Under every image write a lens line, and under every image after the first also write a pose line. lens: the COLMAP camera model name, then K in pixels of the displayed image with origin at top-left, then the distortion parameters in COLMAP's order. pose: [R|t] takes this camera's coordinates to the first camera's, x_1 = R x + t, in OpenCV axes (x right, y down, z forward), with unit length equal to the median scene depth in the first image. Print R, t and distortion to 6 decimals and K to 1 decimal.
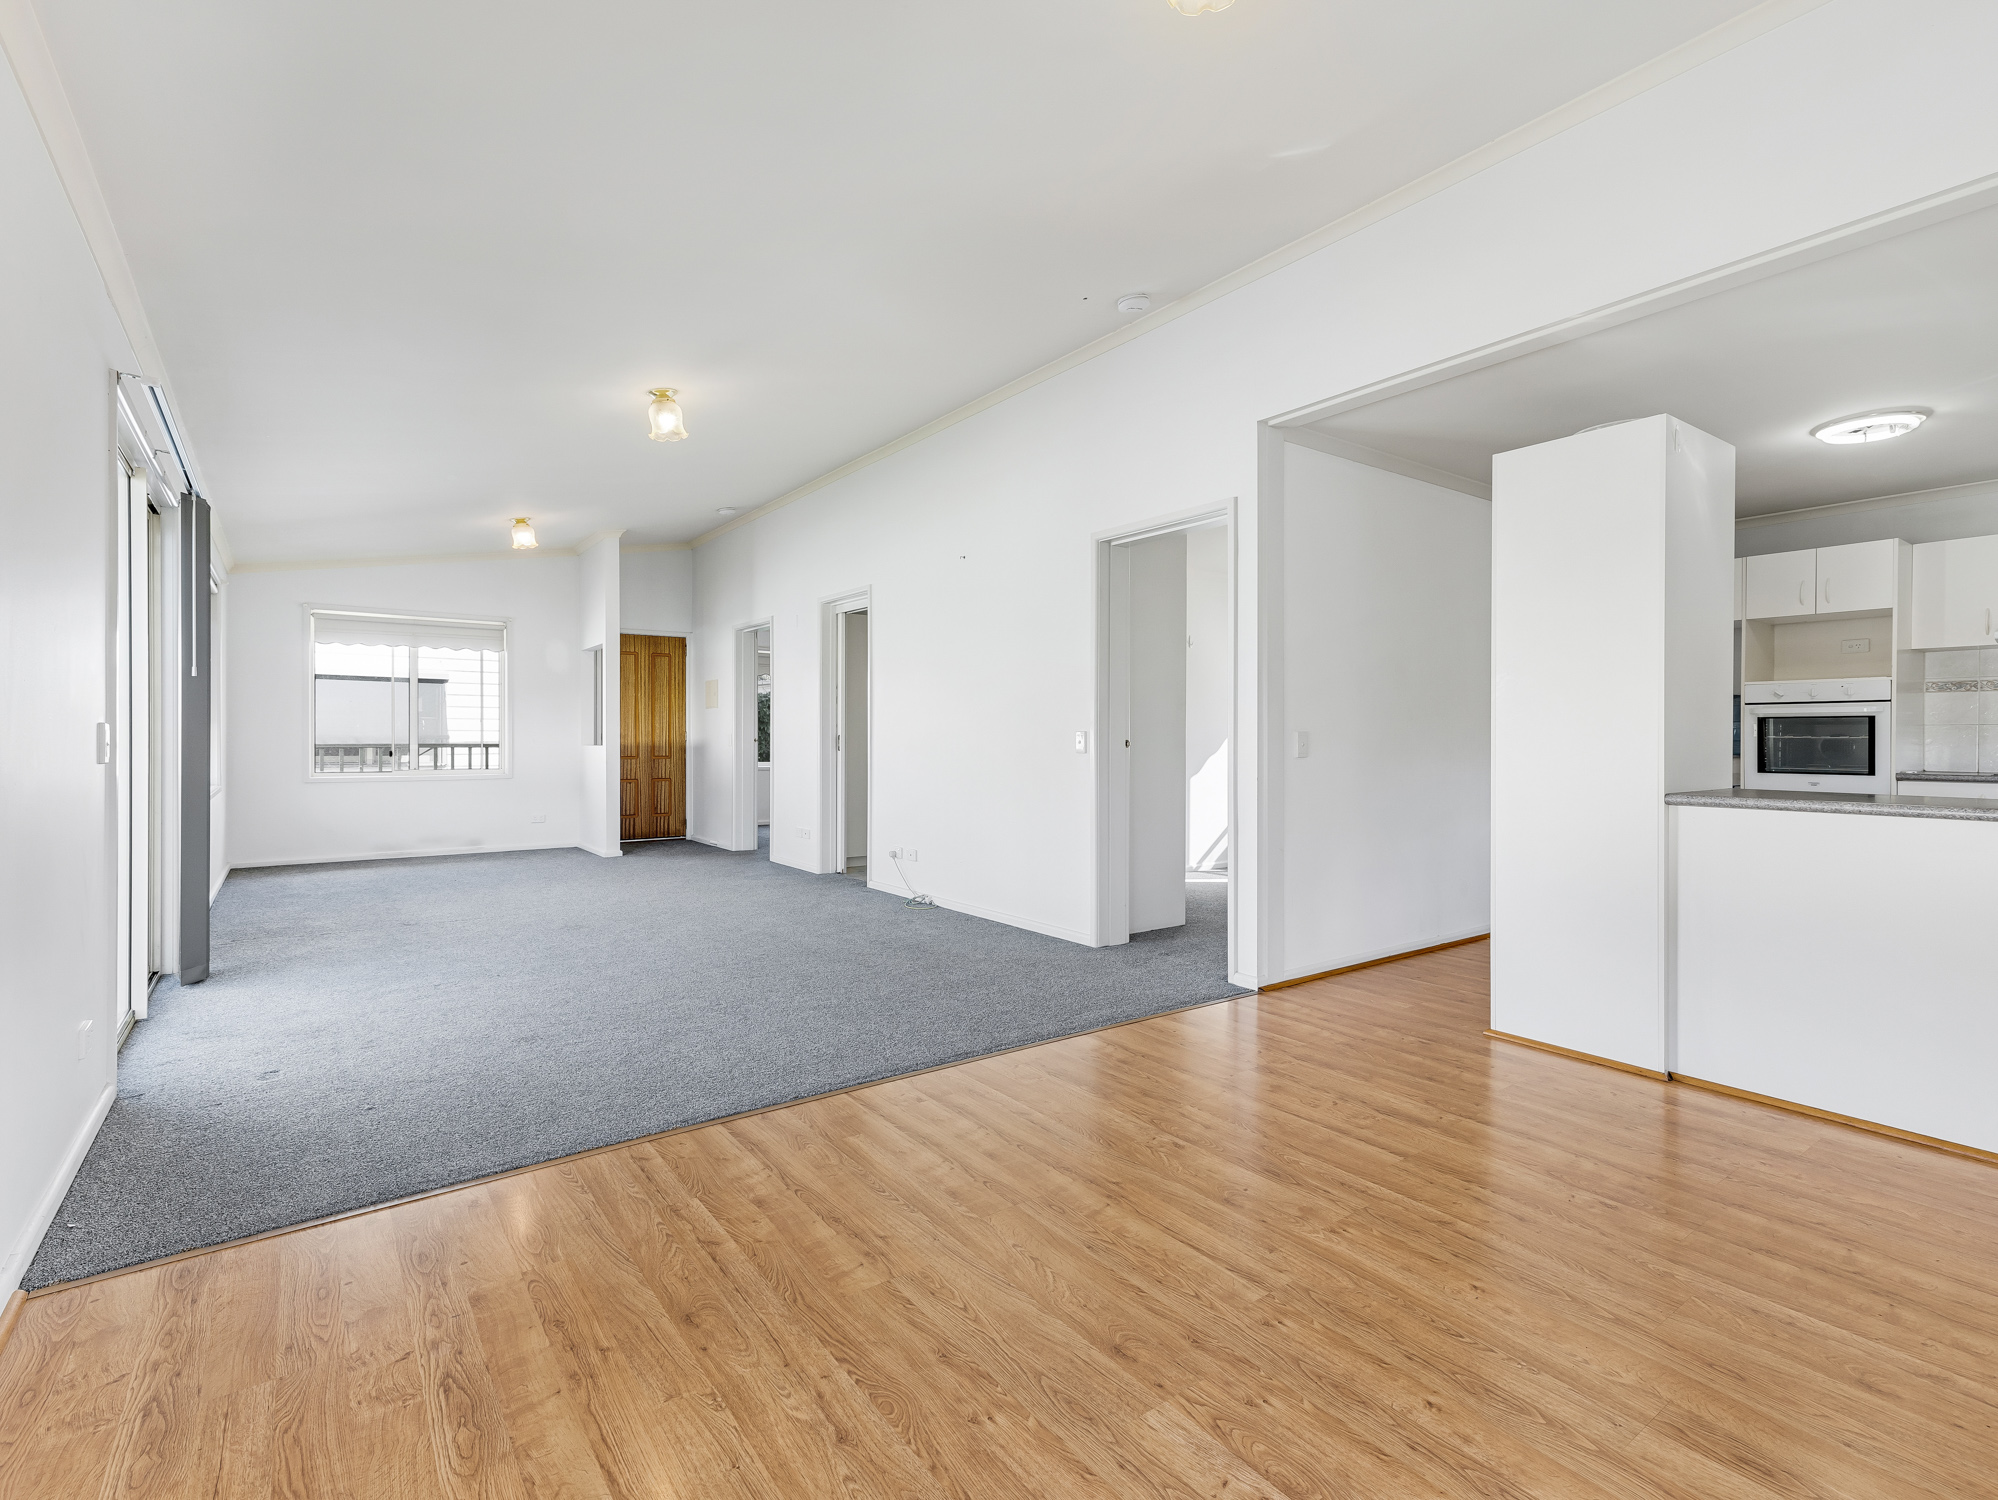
lens RADIAL K [[956.9, 0, 999.0], [0, 956.9, 750.0], [0, 0, 1]] dist [0.000143, 0.000302]
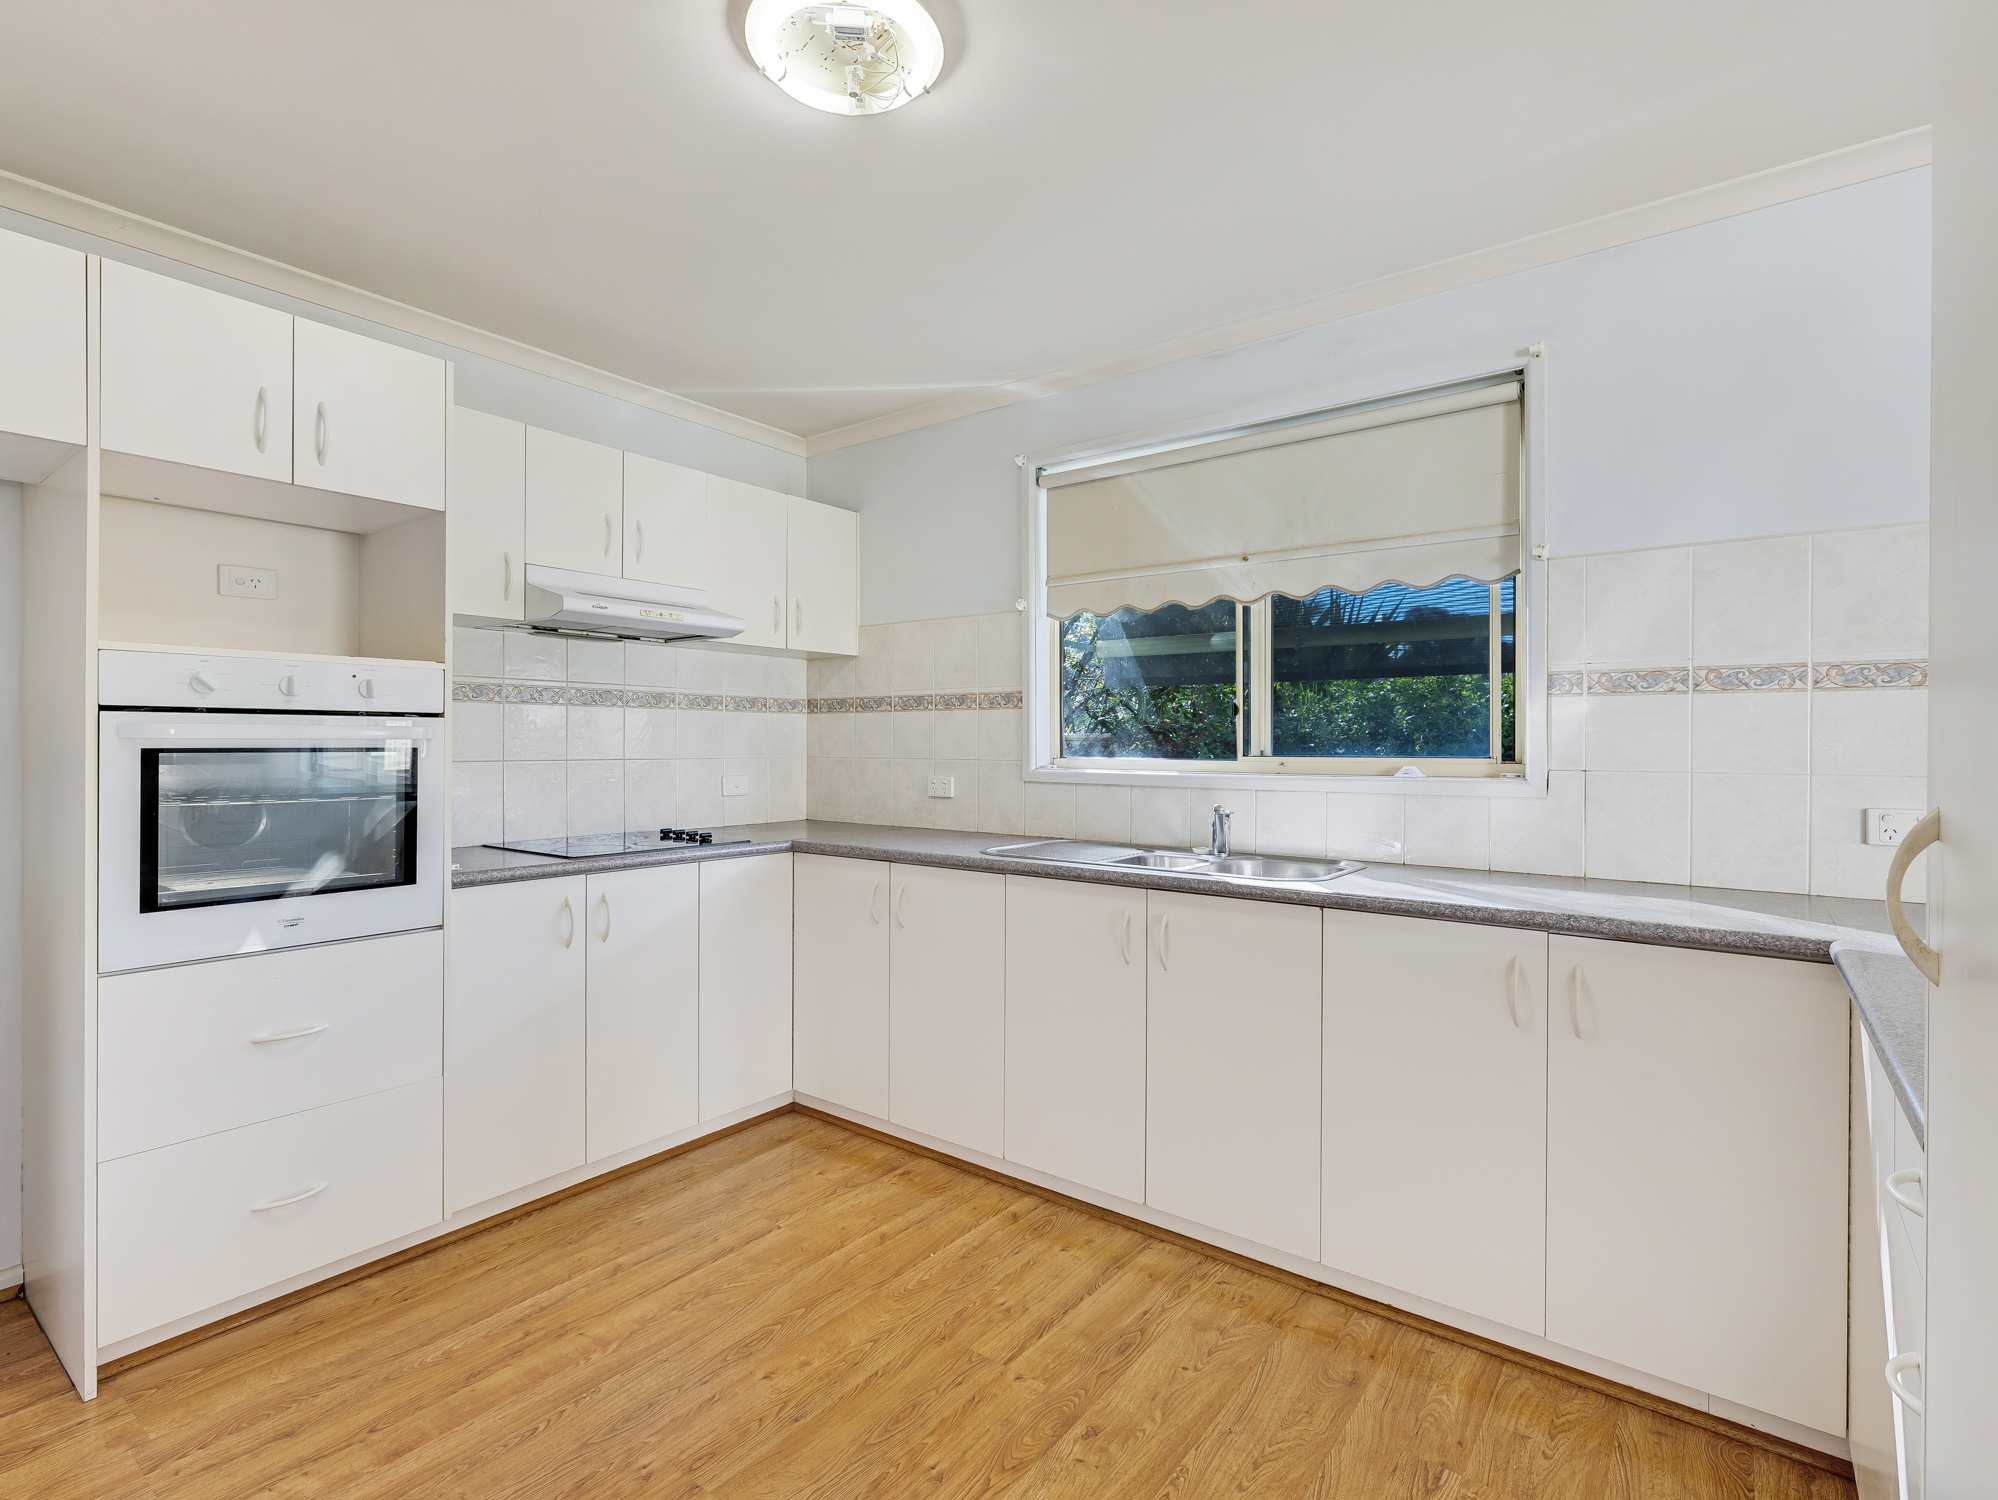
lens RADIAL K [[956.9, 0, 999.0], [0, 956.9, 750.0], [0, 0, 1]] dist [0.000143, 0.000302]
pose [[-0.284745, -0.006291, 0.958583, 0.404216], [0.000708, 0.999977, 0.006773, -0.036986], [-0.958603, 0.002607, -0.284734, 0.846661]]
